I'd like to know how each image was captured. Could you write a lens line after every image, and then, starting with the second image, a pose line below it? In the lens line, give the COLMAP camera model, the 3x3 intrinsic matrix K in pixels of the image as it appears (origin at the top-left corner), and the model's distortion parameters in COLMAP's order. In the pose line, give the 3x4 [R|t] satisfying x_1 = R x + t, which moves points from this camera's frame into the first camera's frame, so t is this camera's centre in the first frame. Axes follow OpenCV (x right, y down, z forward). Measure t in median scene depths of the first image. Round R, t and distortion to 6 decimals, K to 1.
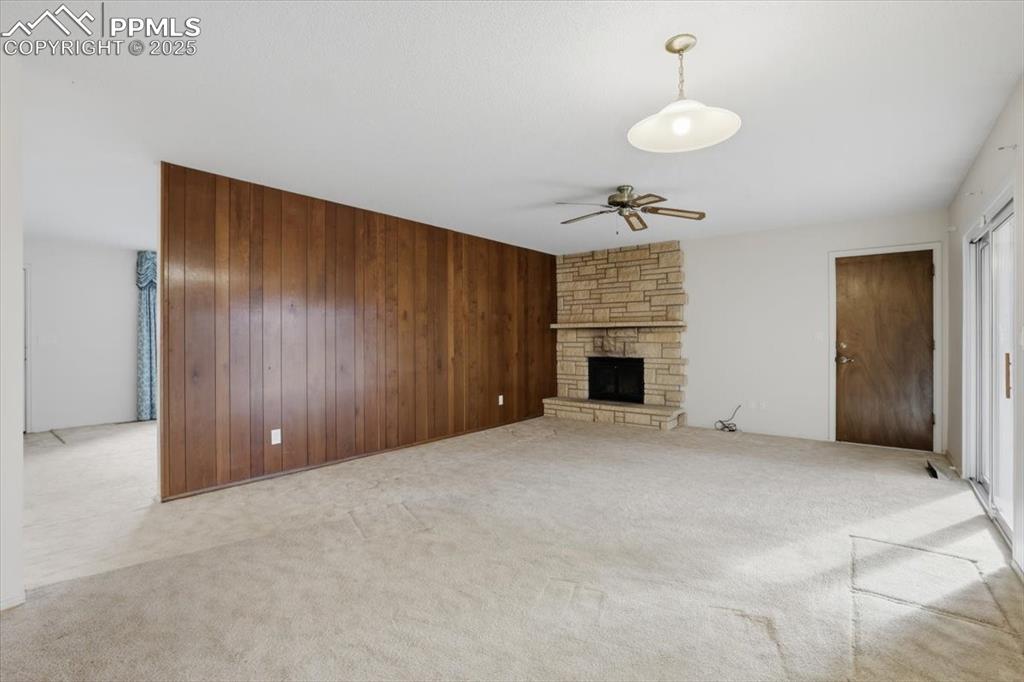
lens RADIAL K [[474.2, 0, 495.8], [0, 474.2, 337.1], [0, 0, 1]] dist [-0.003372, -0.000469]
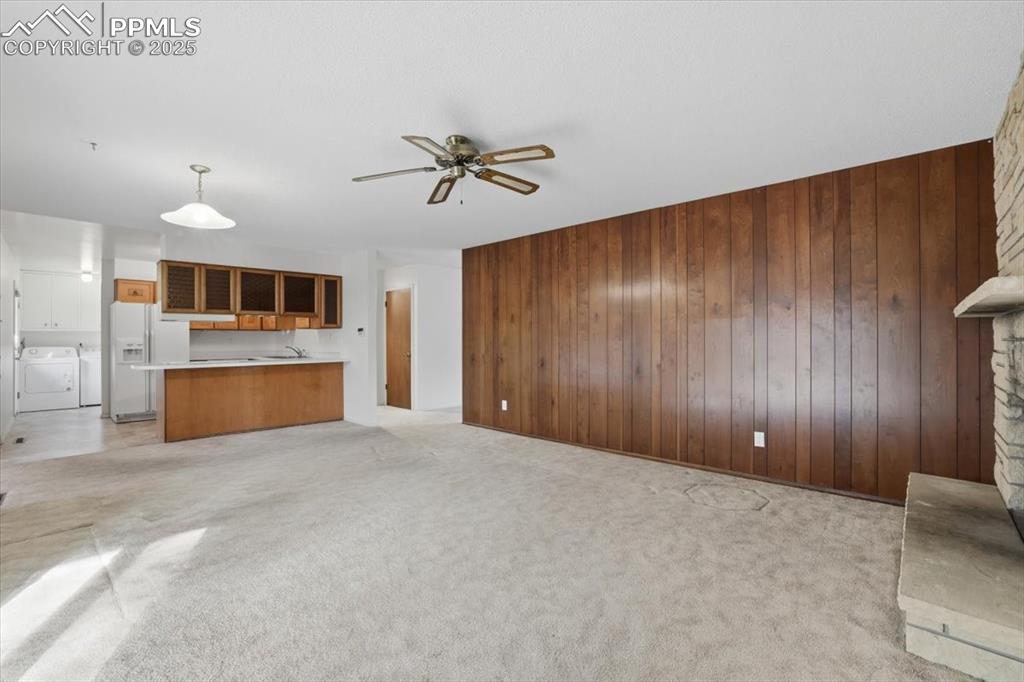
lens RADIAL K [[438.9, 0, 510.4], [0, 438.9, 334.8], [0, 0, 1]] dist [-0.062632, 0.024090]
pose [[-0.064025, -0.006391, -0.997928, 0.589024], [0.004448, 0.999968, -0.006690, -0.002461], [0.997938, -0.004867, -0.063995, 0.701701]]
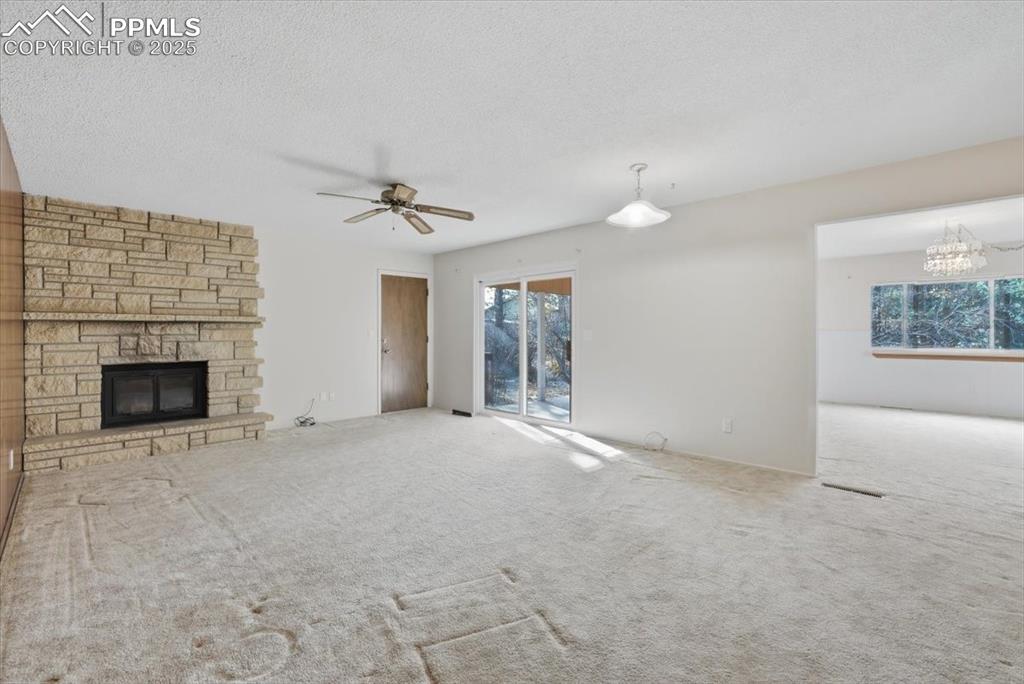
lens RADIAL K [[460.3, 0, 512.4], [0, 460.3, 328.7], [0, 0, 1]] dist [-0.030798, 0.000321]
pose [[0.069164, 0.011422, 0.997540, -0.424950], [0.003608, 0.999925, -0.011699, 0.000763], [-0.997599, 0.004409, 0.069118, 0.430706]]
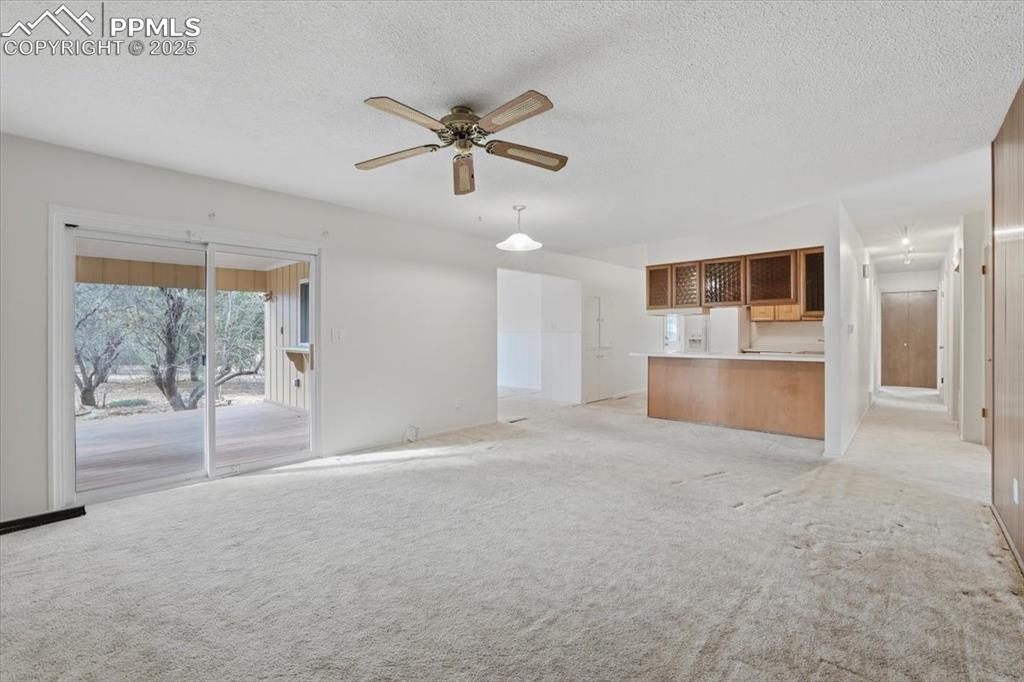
lens RADIAL K [[438.9, 0, 510.4], [0, 438.9, 334.8], [0, 0, 1]] dist [-0.062632, 0.024090]
pose [[-0.999334, 0.006194, 0.035959, 0.113687], [0.006380, 0.999967, 0.005057, -0.002335], [-0.035927, 0.005283, -0.999340, 1.003339]]
